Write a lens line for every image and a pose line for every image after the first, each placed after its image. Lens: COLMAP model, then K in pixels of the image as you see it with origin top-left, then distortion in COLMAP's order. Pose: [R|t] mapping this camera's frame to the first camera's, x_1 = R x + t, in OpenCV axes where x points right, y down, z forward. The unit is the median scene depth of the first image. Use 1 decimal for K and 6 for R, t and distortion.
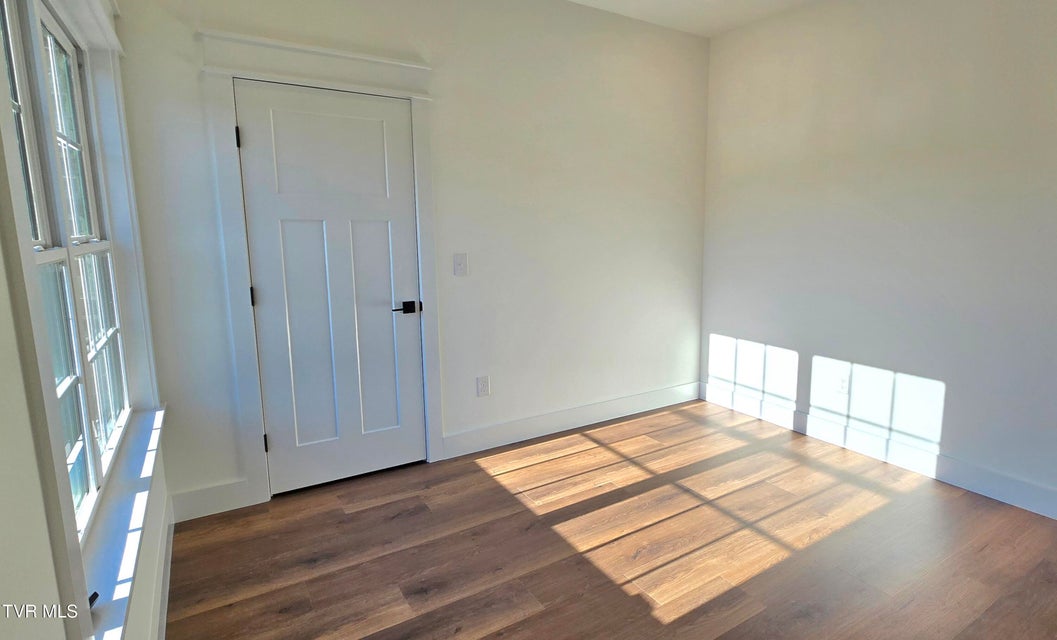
lens RADIAL K [[624.3, 0, 531.4], [0, 624.3, 330.4], [0, 0, 1]] dist [0.003307, 0.000765]
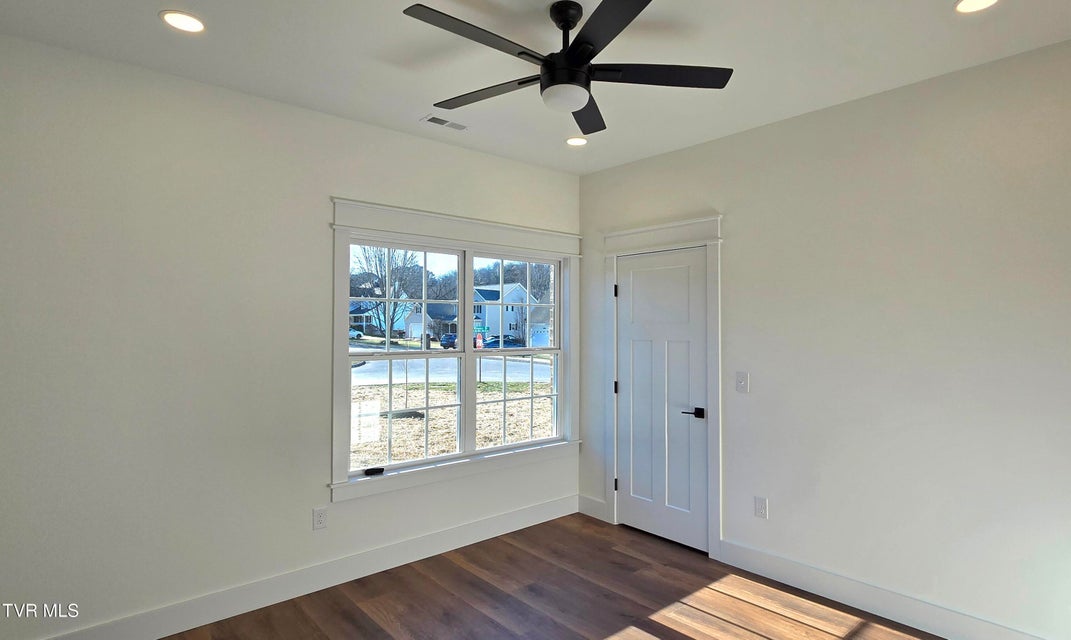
lens RADIAL K [[573.8, 0, 538.3], [0, 573.8, 319.2], [0, 0, 1]] dist [0.000421, 0.000942]
pose [[0.090376, -0.017131, -0.995760, 0.916430], [-0.160419, 0.986545, -0.031533, -0.136823], [0.982903, 0.162589, 0.086412, 0.602127]]
